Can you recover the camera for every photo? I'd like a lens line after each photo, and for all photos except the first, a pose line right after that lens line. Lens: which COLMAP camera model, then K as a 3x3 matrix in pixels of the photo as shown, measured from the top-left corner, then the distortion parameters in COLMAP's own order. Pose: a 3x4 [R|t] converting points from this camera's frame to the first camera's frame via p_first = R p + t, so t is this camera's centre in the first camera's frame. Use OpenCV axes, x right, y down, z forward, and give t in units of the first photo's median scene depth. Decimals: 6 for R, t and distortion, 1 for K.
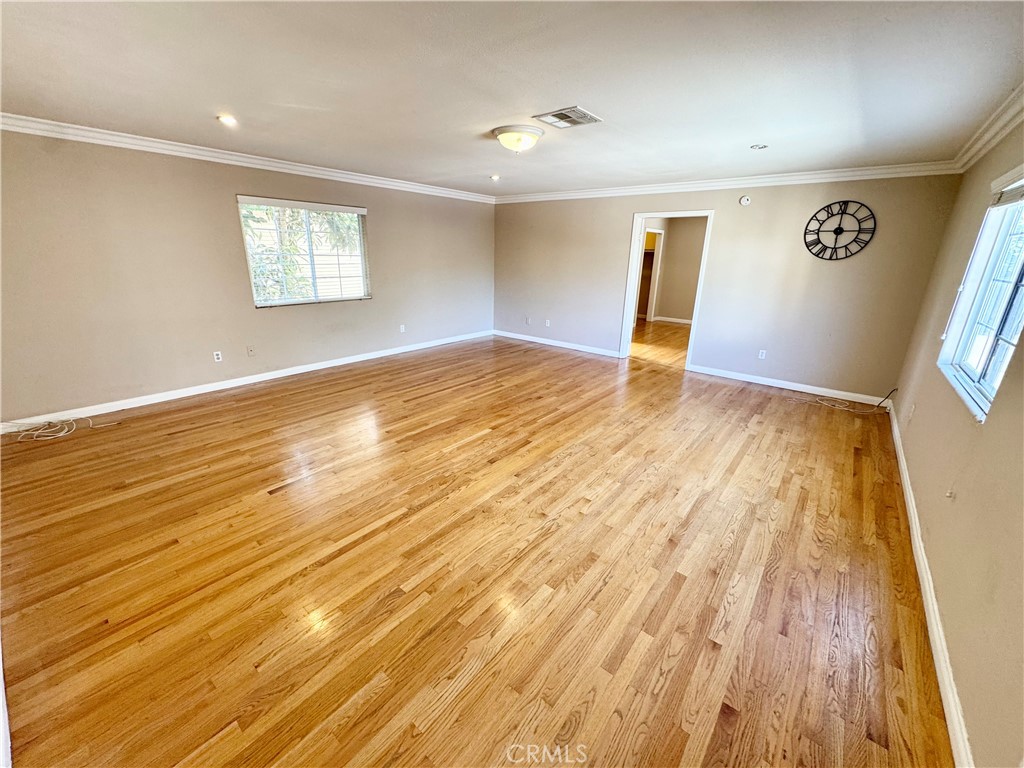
lens RADIAL K [[408.6, 0, 510.9], [0, 408.6, 379.4], [0, 0, 1]] dist [0.001700, 0.000297]
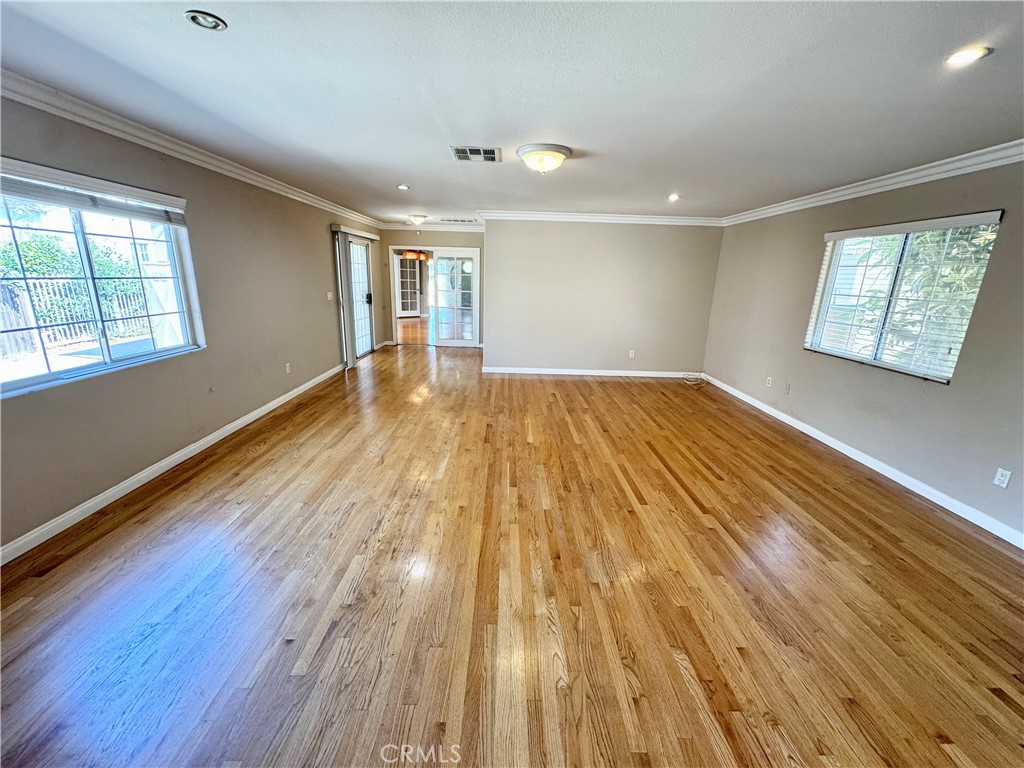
lens RADIAL K [[408.6, 0, 510.7], [0, 408.6, 385.4], [0, 0, 1]] dist [0.001700, 0.000297]
pose [[-0.765591, 0.124355, -0.631194, 0.523382], [-0.237620, 0.857098, 0.457077, -0.389416], [0.597835, 0.499918, -0.626638, 1.285134]]
